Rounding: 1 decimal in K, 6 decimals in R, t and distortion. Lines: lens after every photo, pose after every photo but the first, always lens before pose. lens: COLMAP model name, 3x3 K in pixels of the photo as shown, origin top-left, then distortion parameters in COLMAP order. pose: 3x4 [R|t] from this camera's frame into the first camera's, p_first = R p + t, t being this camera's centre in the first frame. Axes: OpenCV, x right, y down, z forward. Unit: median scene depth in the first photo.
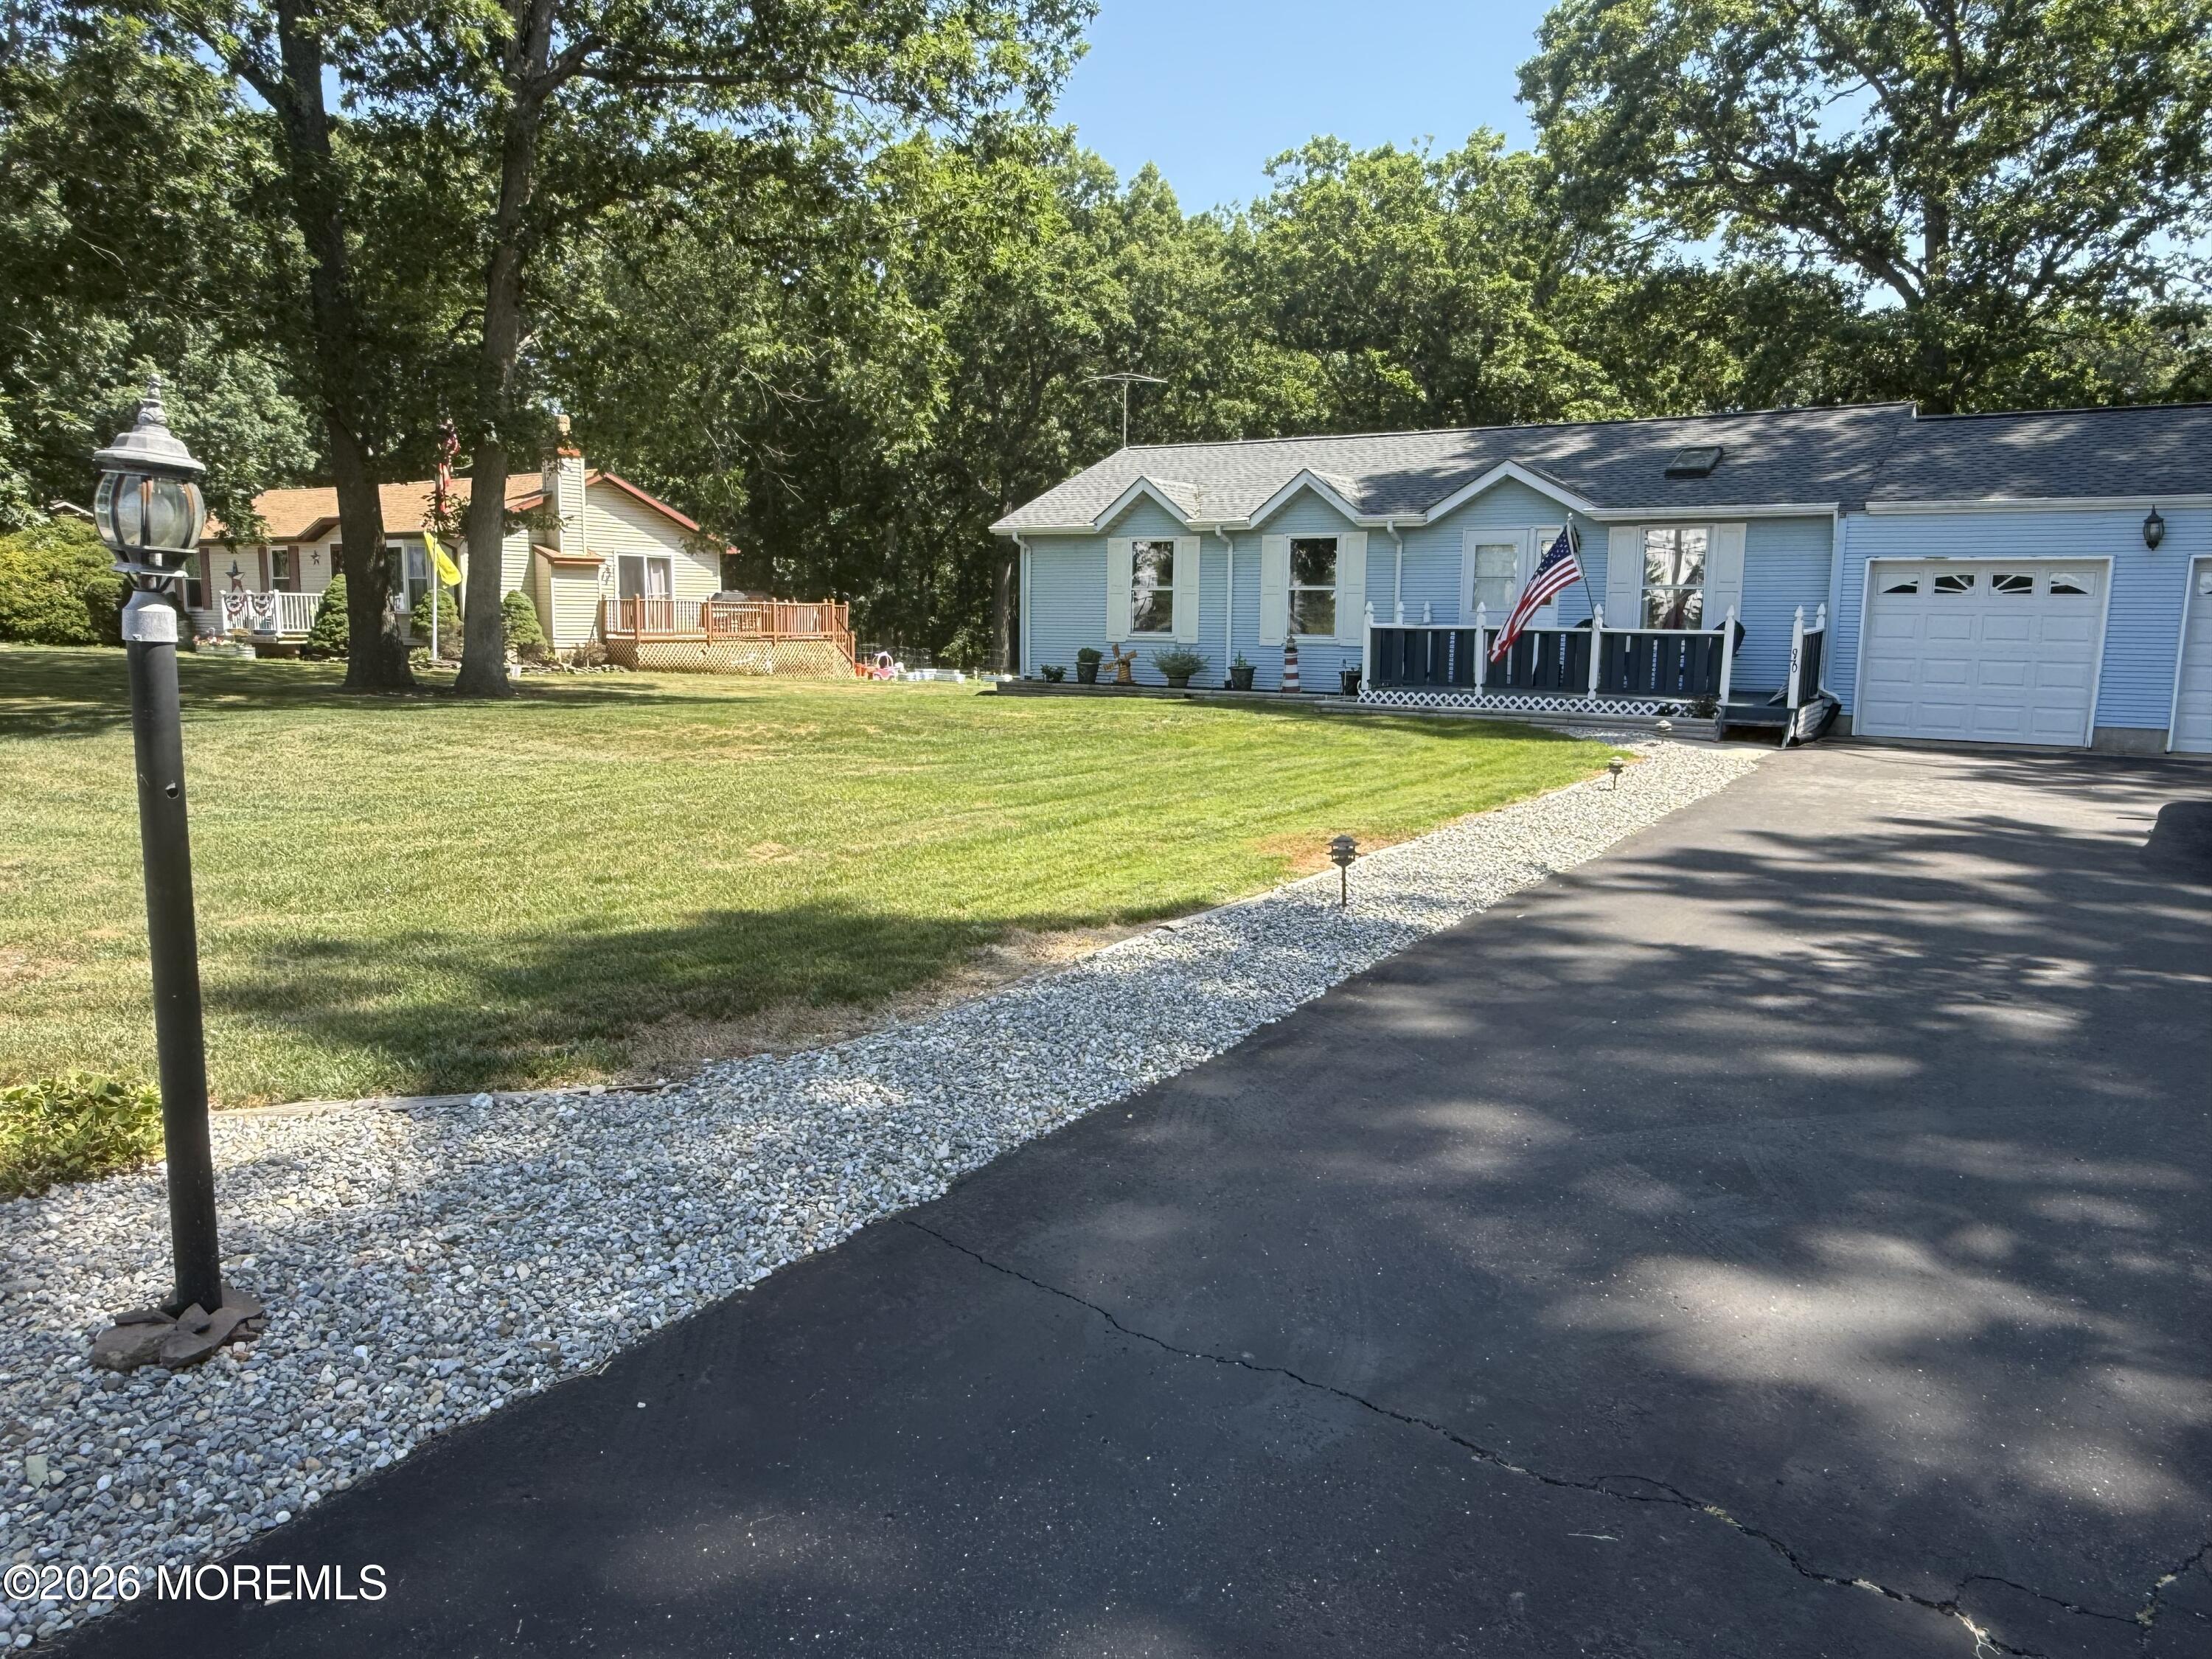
lens RADIAL K [[1511.1, 0, 1106.8], [0, 1511.1, 836.9], [0, 0, 1]] dist [-0.002155, -0.000530]
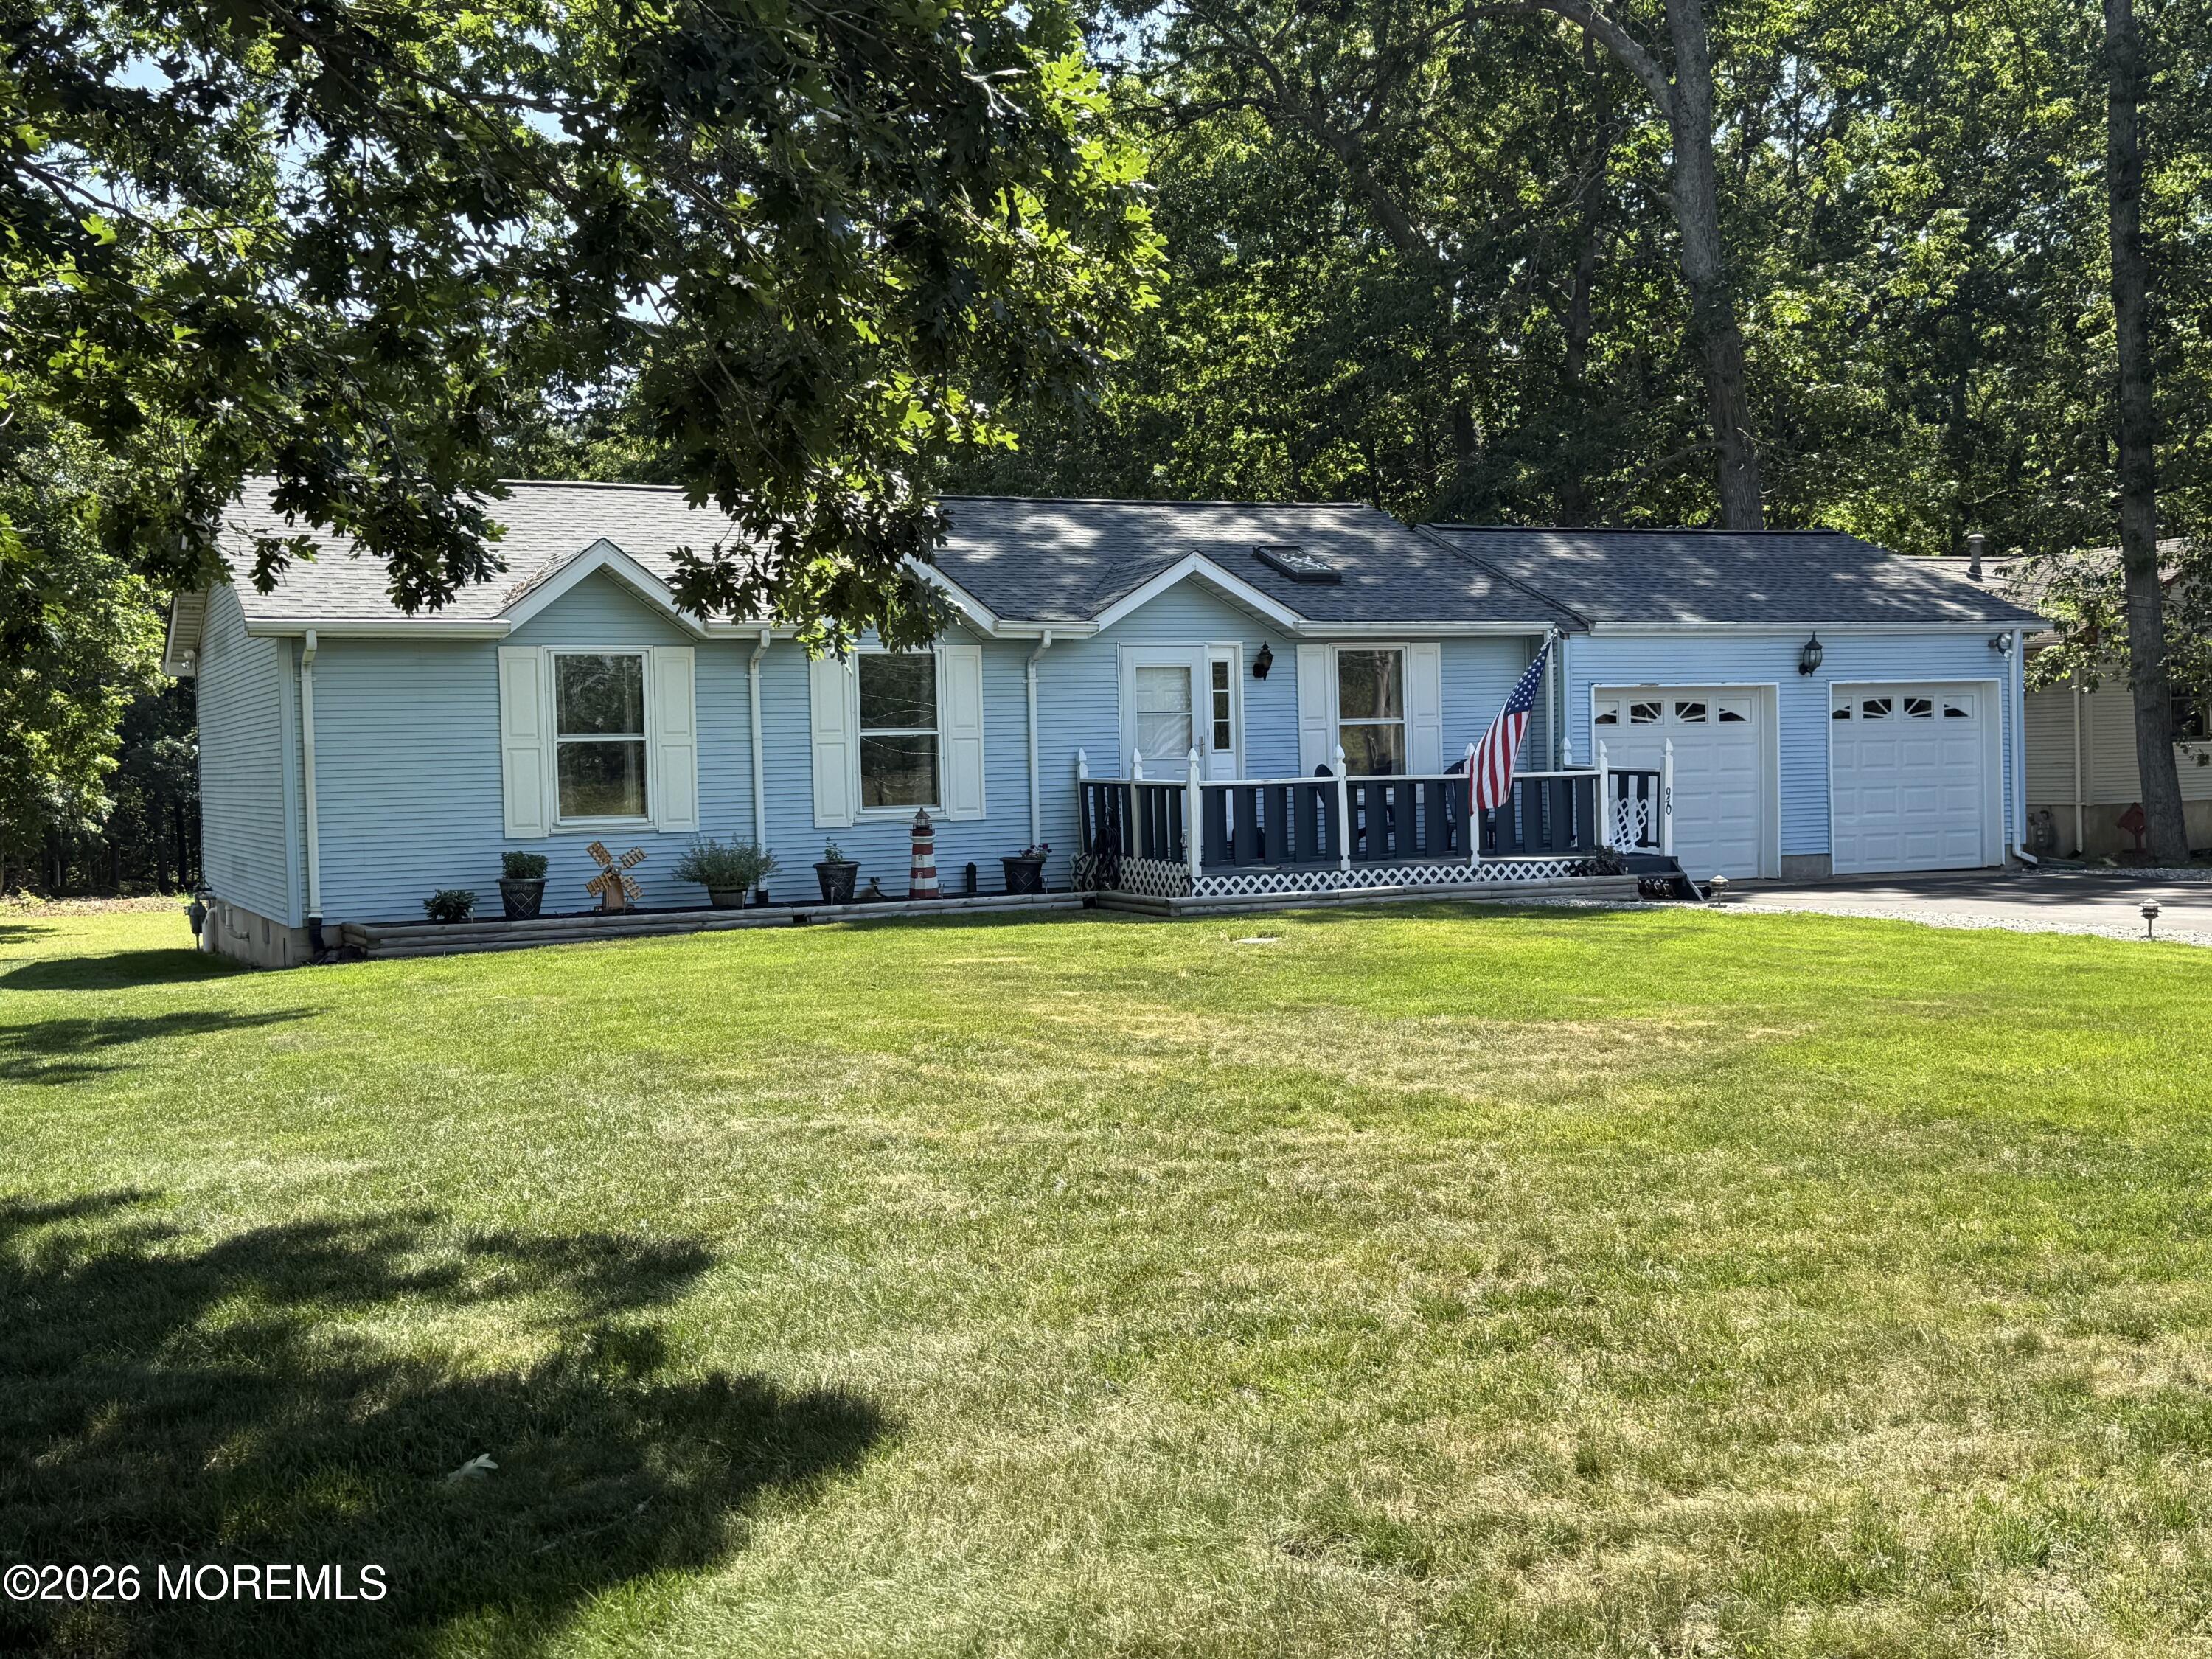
lens RADIAL K [[2441.6, 0, 1101.2], [0, 2441.6, 838.0], [0, 0, 1]] dist [0.200891, -0.498765]
pose [[0.540495, -0.050268, 0.839844, -0.746466], [0.156009, 0.986891, -0.041333, -0.072875], [-0.826757, 0.153363, 0.541251, 0.422492]]
